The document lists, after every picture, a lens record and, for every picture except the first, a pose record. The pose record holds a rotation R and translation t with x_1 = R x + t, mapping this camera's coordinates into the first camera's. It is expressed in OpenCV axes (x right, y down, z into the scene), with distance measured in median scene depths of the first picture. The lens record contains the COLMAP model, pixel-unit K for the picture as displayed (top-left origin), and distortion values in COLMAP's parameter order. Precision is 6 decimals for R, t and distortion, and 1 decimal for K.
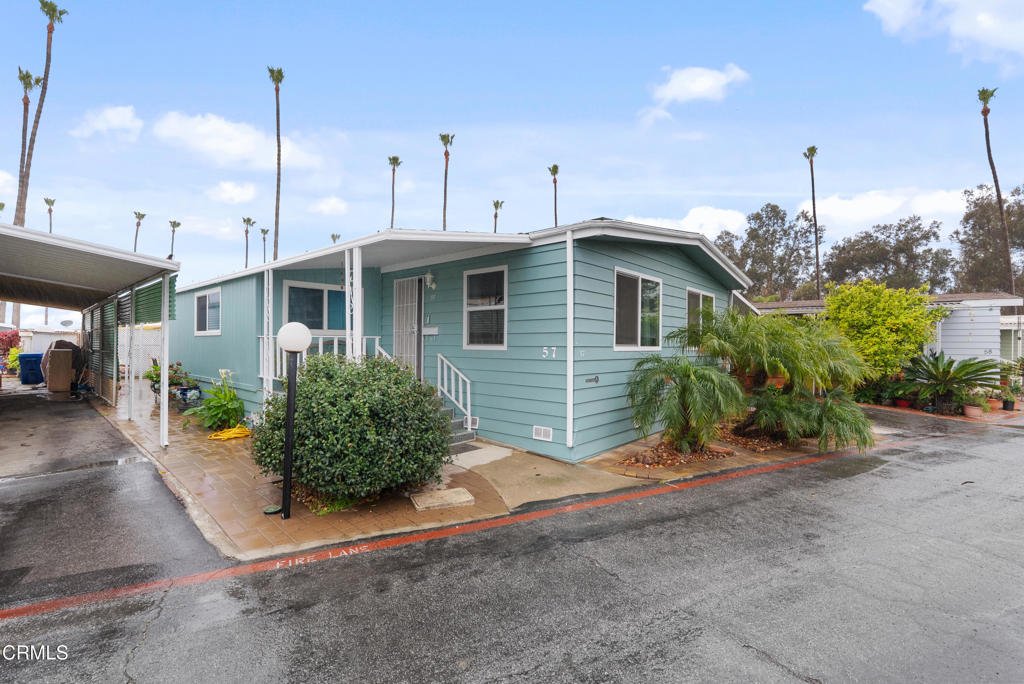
lens RADIAL K [[447.1, 0, 512.0], [0, 447.1, 342.0], [0, 0, 1]] dist [-0.001739, -0.000174]
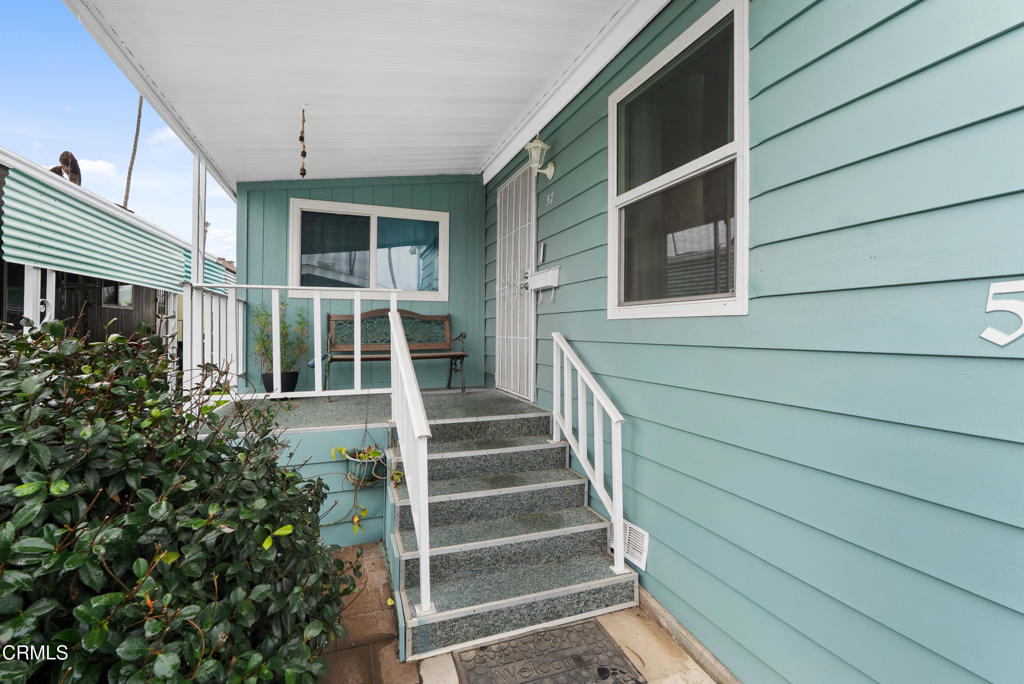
lens RADIAL K [[447.1, 0, 512.0], [0, 447.1, 342.0], [0, 0, 1]] dist [-0.001739, -0.000174]
pose [[0.876116, 0.002743, -0.482093, -0.005887], [0.014317, 0.999395, 0.031705, 0.023331], [0.481888, -0.034680, 0.875546, 0.672262]]
